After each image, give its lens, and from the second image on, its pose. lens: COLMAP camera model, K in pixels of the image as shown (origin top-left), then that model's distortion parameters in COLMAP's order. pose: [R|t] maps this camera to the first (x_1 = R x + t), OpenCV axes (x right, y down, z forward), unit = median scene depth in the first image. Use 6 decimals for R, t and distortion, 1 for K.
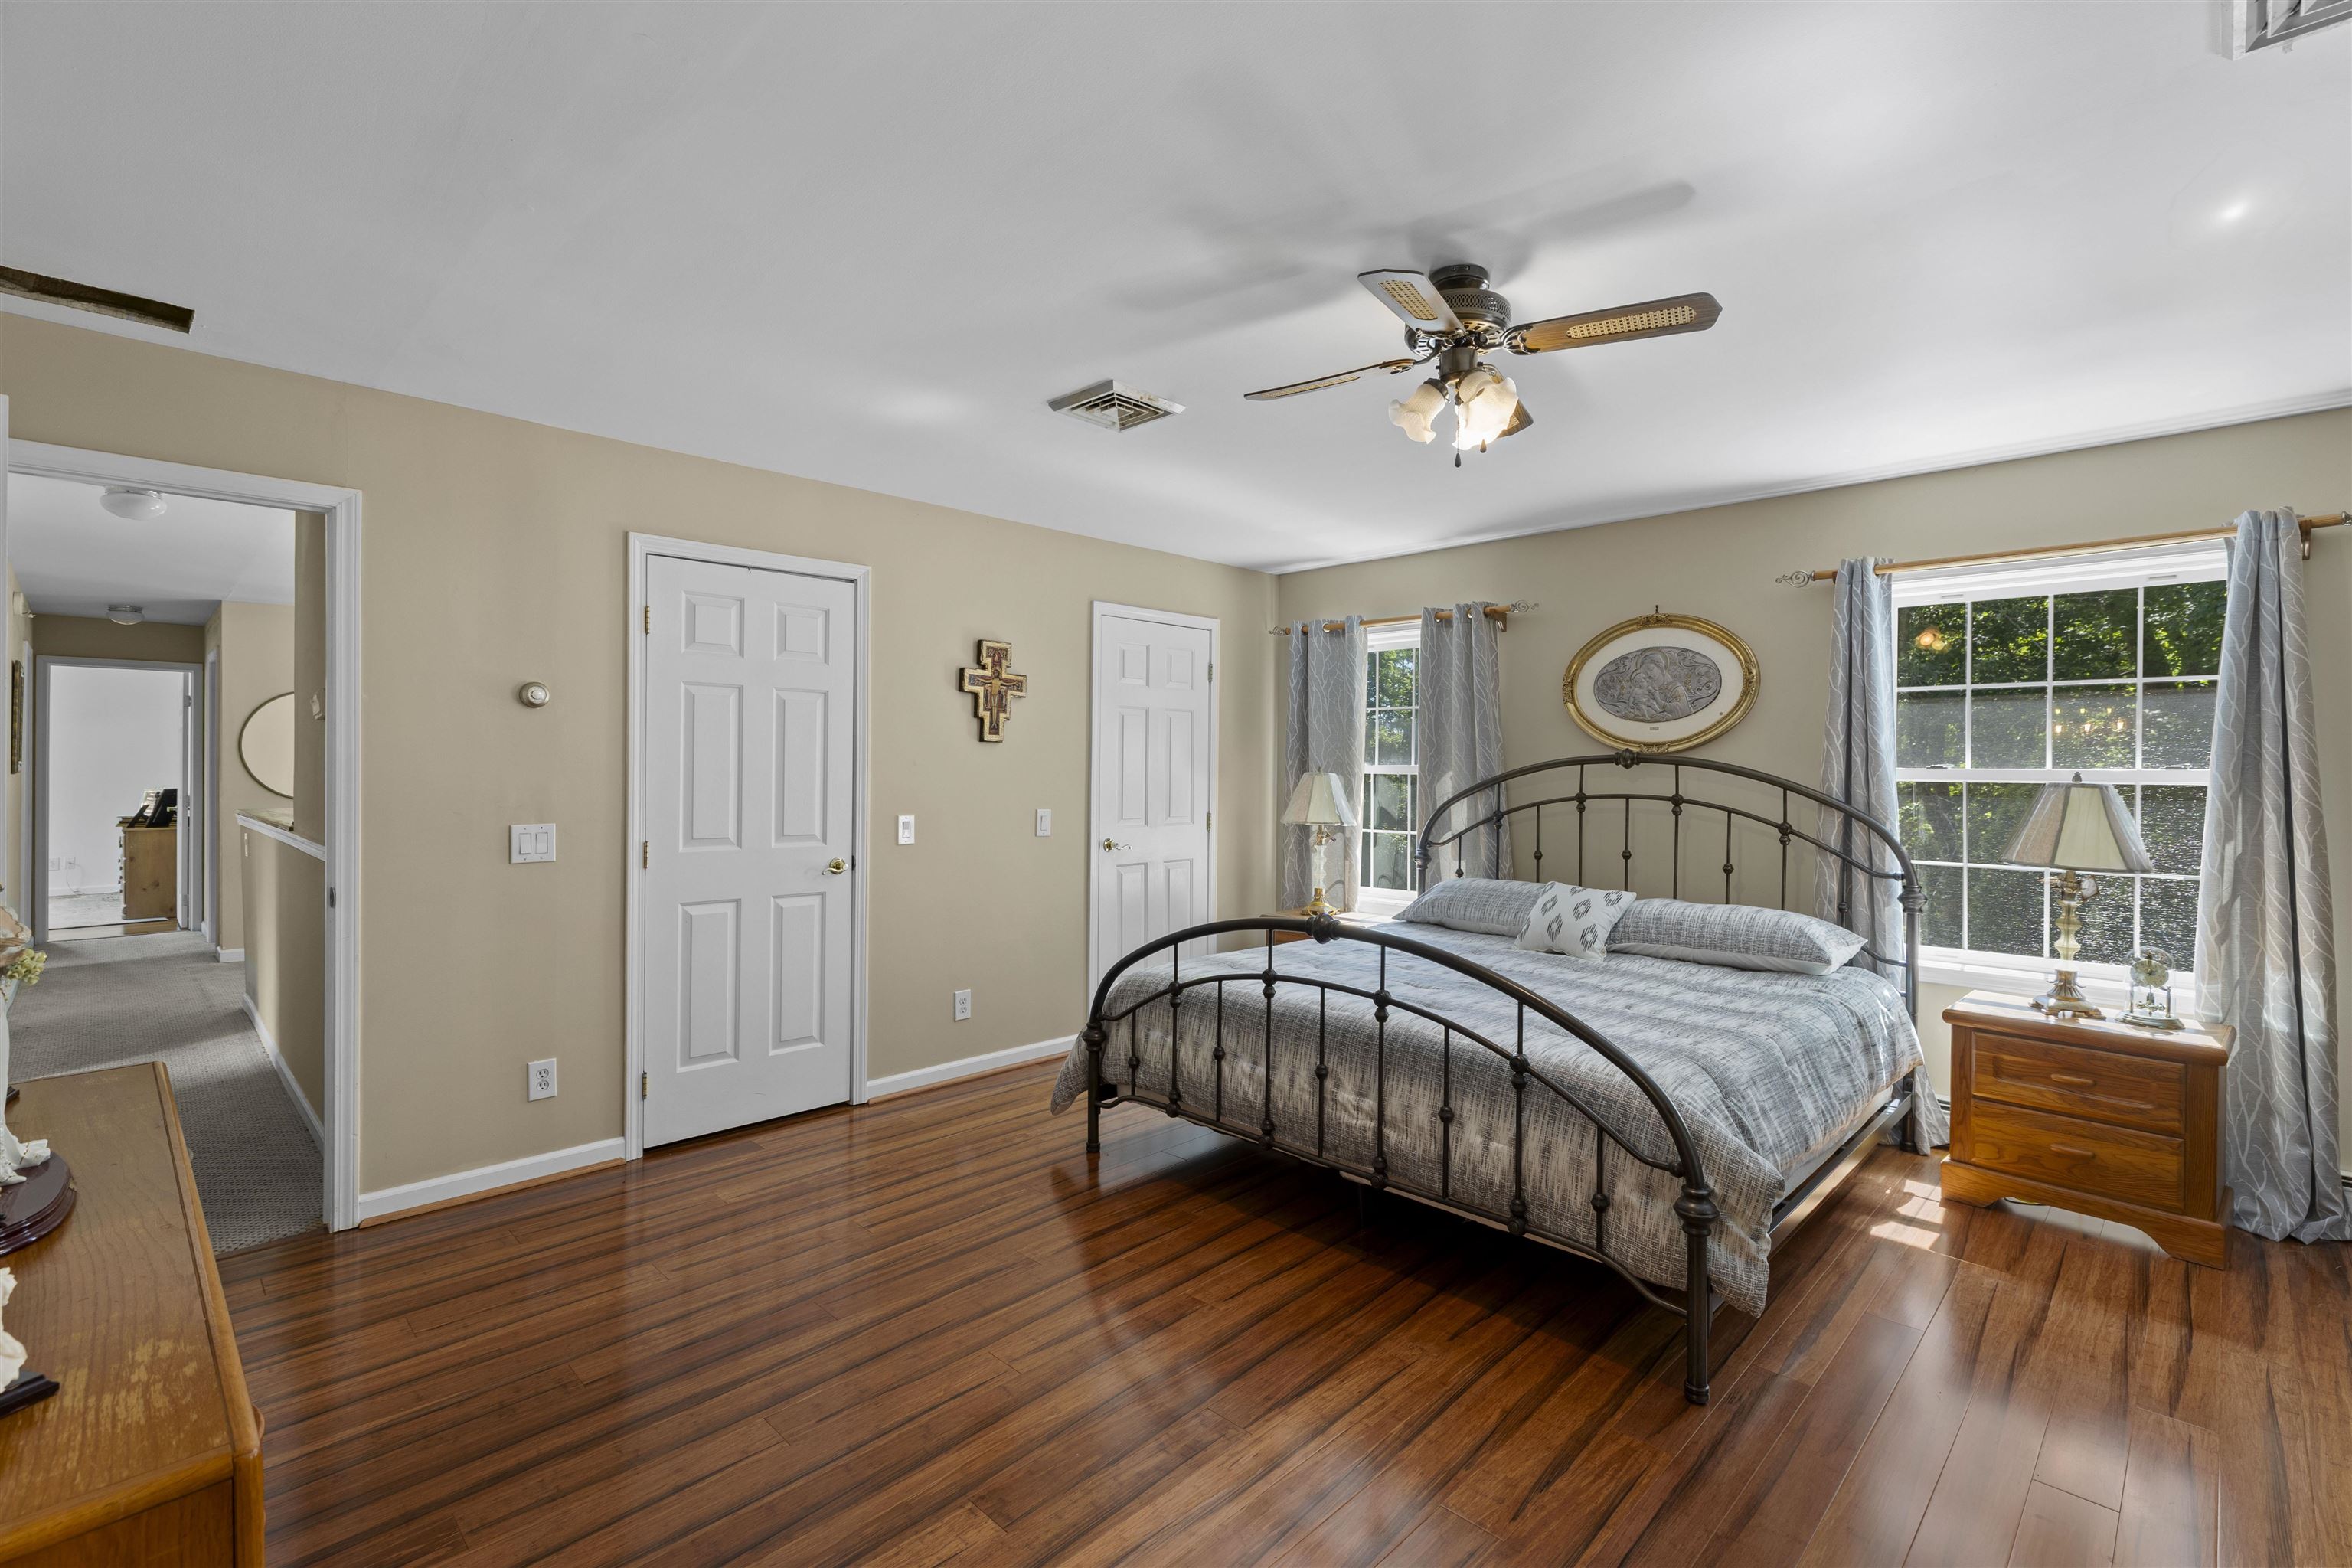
lens RADIAL K [[1074.5, 0, 1181.1], [0, 1074.5, 776.0], [0, 0, 1]] dist [0.020477, -0.002575]
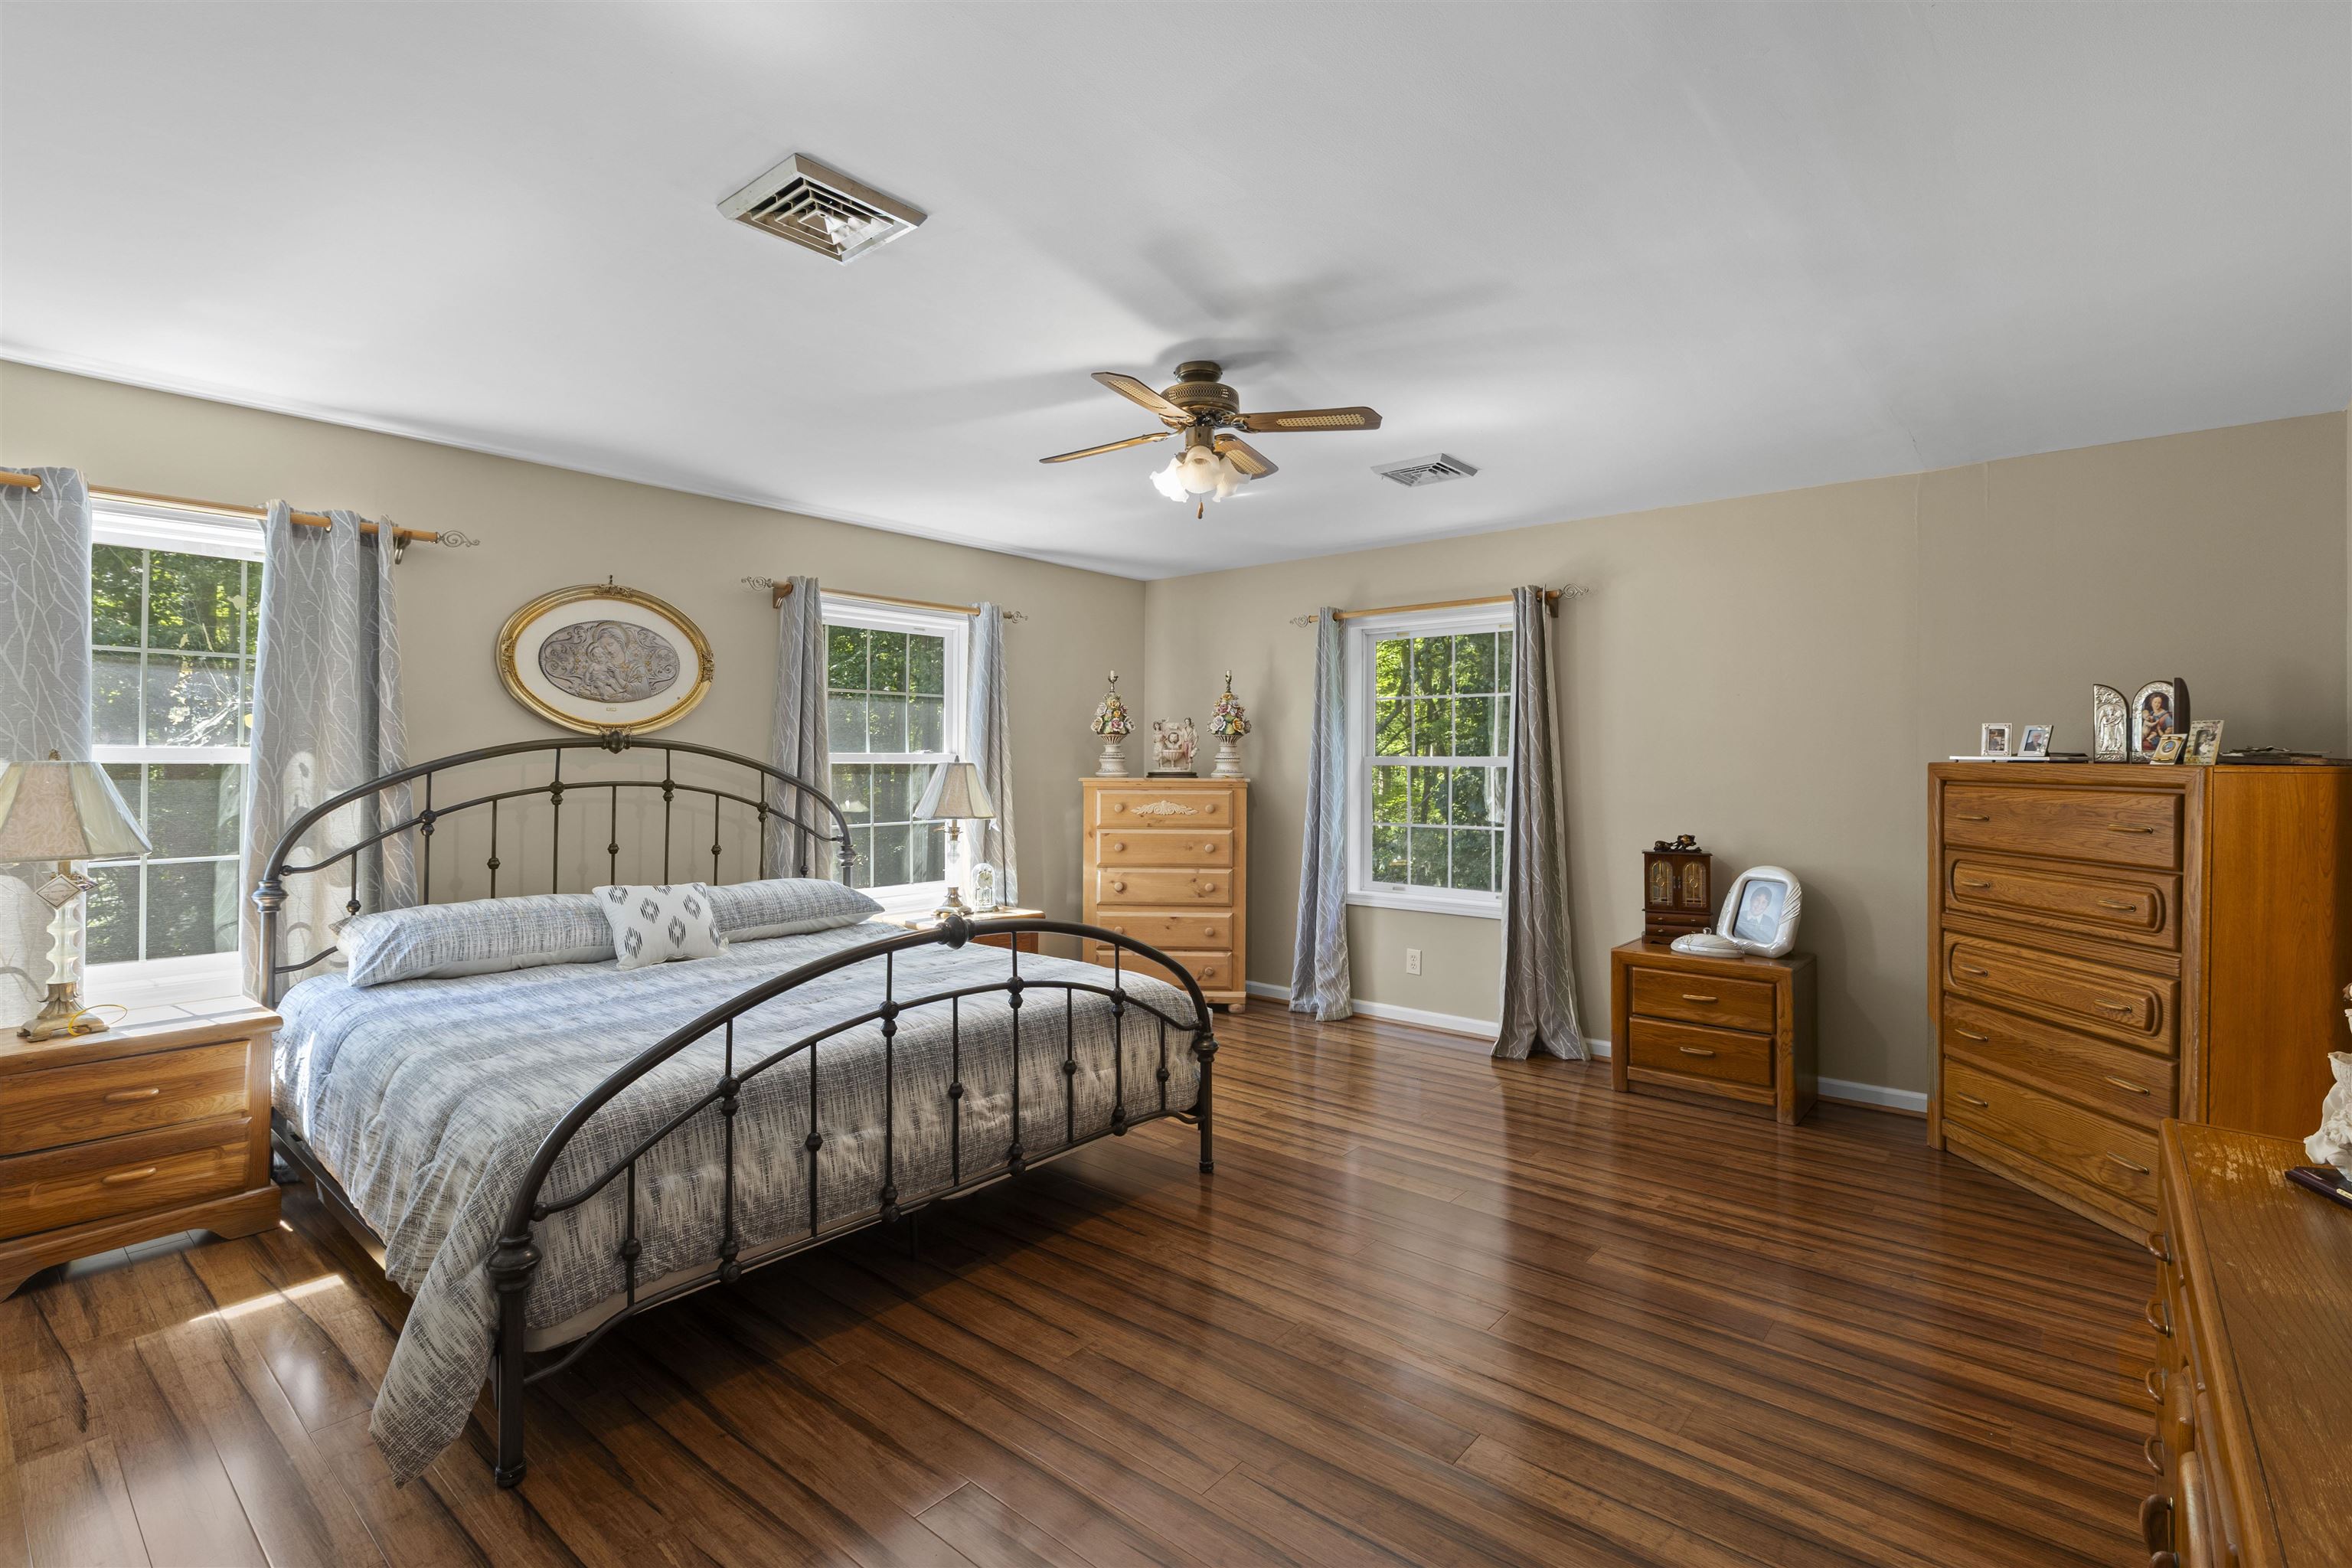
lens RADIAL K [[1074.5, 0, 1241.2], [0, 1074.5, 746.9], [0, 0, 1]] dist [0.020477, -0.002575]
pose [[-0.086212, -0.001029, 0.996276, -0.692914], [0.006496, 0.999978, 0.001595, -0.012967], [-0.996256, 0.006609, -0.086204, 0.728458]]
